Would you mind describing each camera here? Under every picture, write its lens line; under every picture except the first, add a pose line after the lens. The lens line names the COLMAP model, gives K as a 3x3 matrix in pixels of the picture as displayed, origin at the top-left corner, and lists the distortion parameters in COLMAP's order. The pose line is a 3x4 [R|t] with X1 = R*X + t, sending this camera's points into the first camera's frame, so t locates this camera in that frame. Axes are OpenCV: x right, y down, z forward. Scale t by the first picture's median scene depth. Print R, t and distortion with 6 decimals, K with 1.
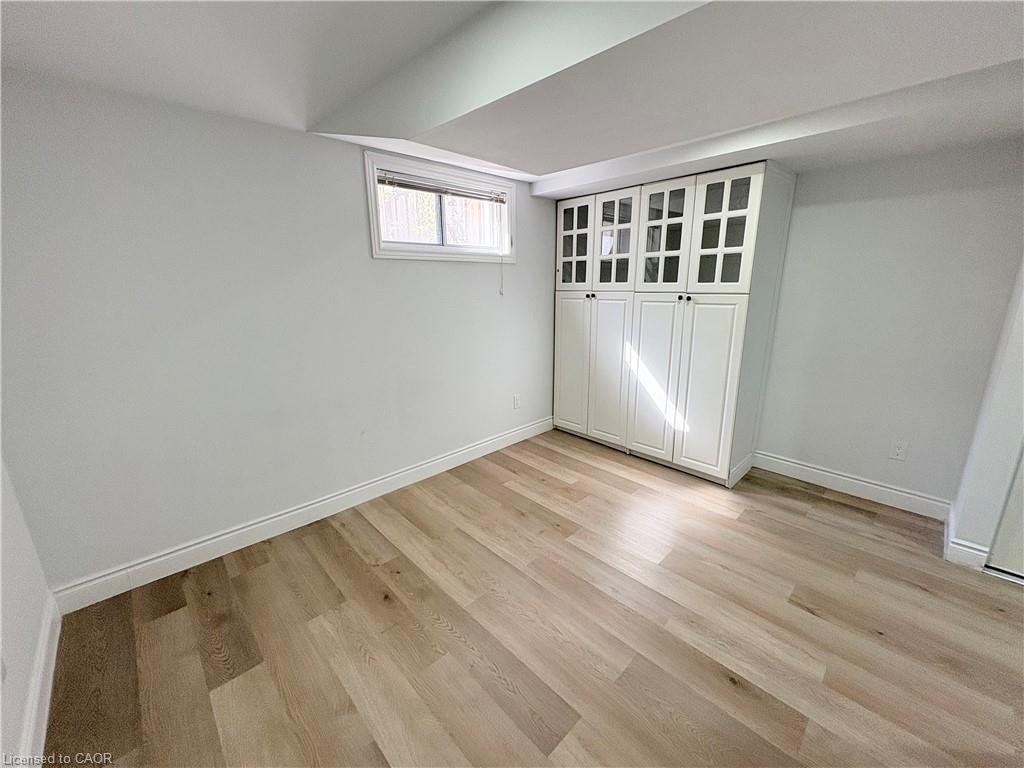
lens RADIAL K [[407.3, 0, 513.7], [0, 407.3, 385.2], [0, 0, 1]] dist [-0.003963, -0.000427]
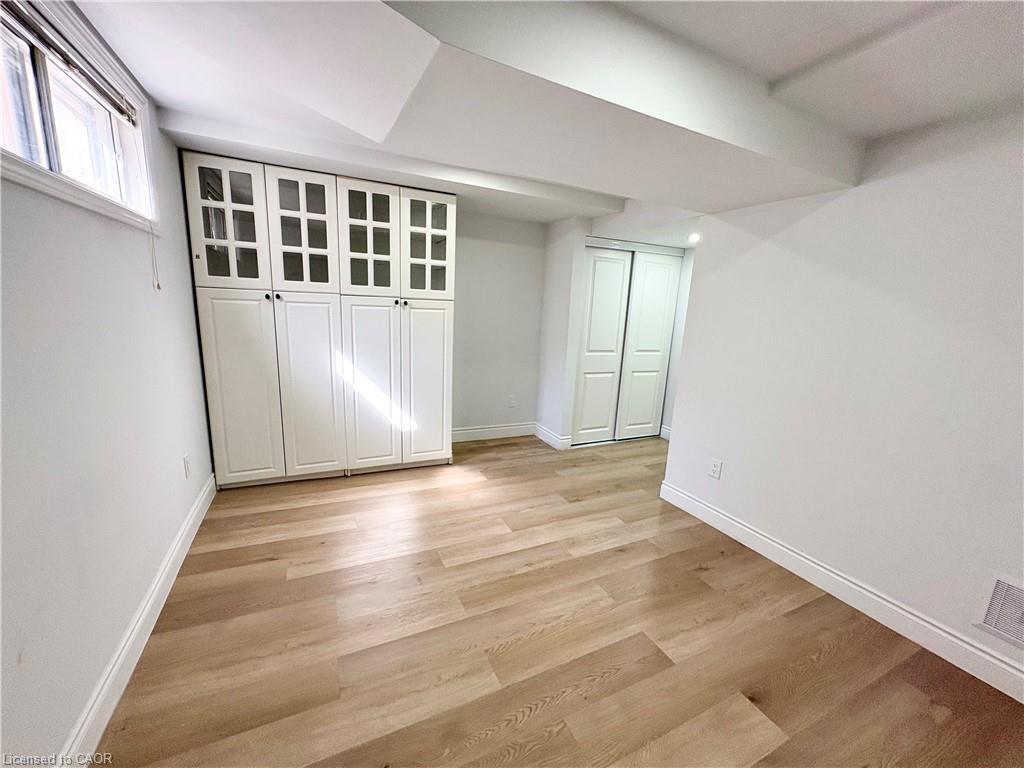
lens RADIAL K [[407.3, 0, 514.1], [0, 407.3, 382.5], [0, 0, 1]] dist [-0.003963, -0.000427]
pose [[0.306756, -0.161819, 0.937931, -0.504116], [0.178667, 0.977713, 0.110248, -0.078780], [-0.934868, 0.133758, 0.328831, 0.420186]]
